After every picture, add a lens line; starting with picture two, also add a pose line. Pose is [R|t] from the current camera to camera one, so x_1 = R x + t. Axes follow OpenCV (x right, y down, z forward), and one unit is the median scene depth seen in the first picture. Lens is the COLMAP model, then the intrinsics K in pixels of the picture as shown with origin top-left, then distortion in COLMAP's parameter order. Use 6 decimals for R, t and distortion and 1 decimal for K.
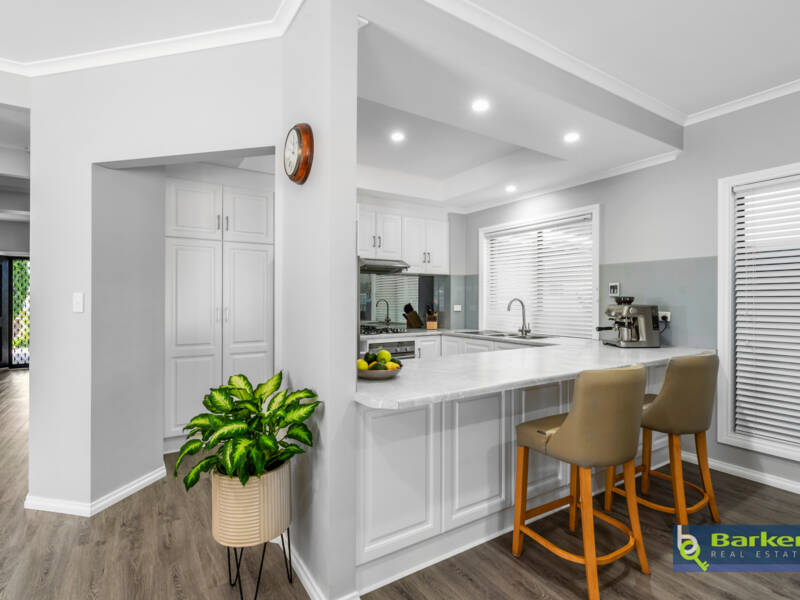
lens RADIAL K [[409.4, 0, 397.9], [0, 409.4, 299.2], [0, 0, 1]] dist [-0.000204, -0.000305]
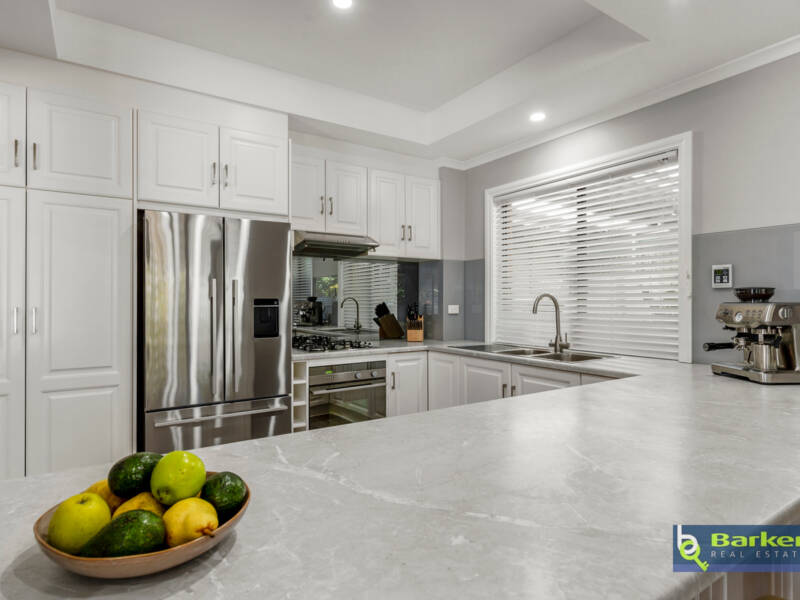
lens RADIAL K [[455.1, 0, 399.1], [0, 455.1, 298.3], [0, 0, 1]] dist [0.002132, 0.000583]
pose [[0.999846, -0.000922, 0.017551, 0.050238], [0.000995, 0.999991, -0.004202, 0.007805], [-0.017547, 0.004219, 0.999837, 0.295184]]
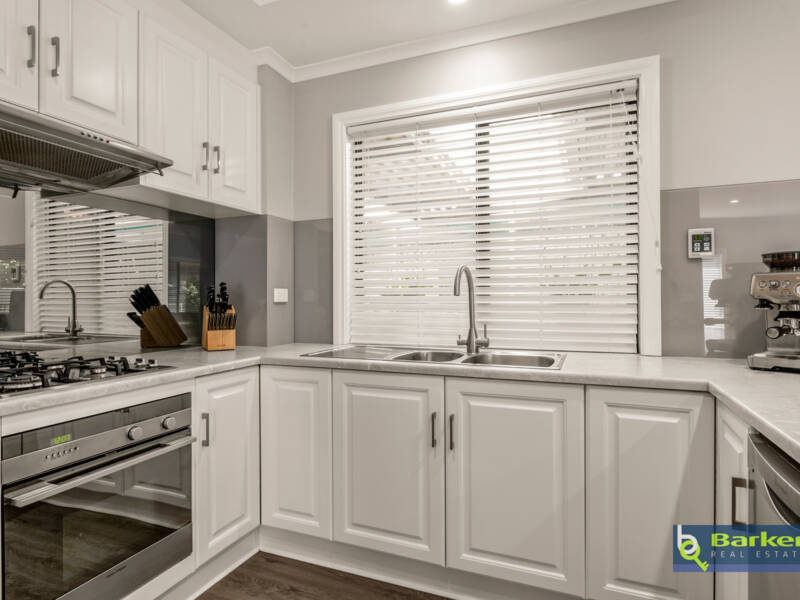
lens RADIAL K [[462.9, 0, 394.6], [0, 462.9, 297.9], [0, 0, 1]] dist [-0.004006, -0.003296]
pose [[0.823184, -0.002594, 0.567768, -0.033573], [0.004186, 0.999990, -0.001499, 0.029297], [-0.567759, 0.003611, 0.823187, 0.621545]]
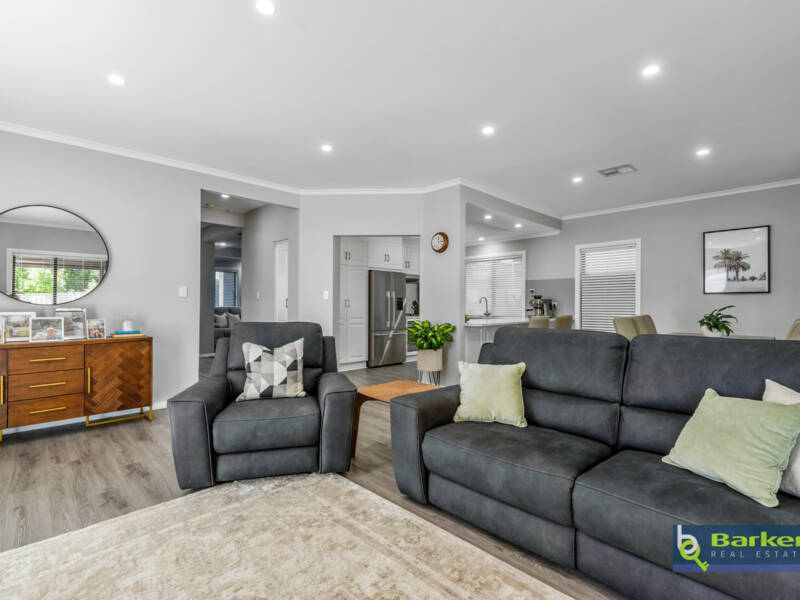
lens RADIAL K [[393.1, 0, 395.5], [0, 393.1, 301.8], [0, 0, 1]] dist [0.000927, -0.000492]
pose [[0.980966, 0.004269, 0.194133, -0.442103], [-0.003814, 0.999989, -0.002717, 0.026964], [-0.194142, 0.001925, 0.980972, -0.672967]]
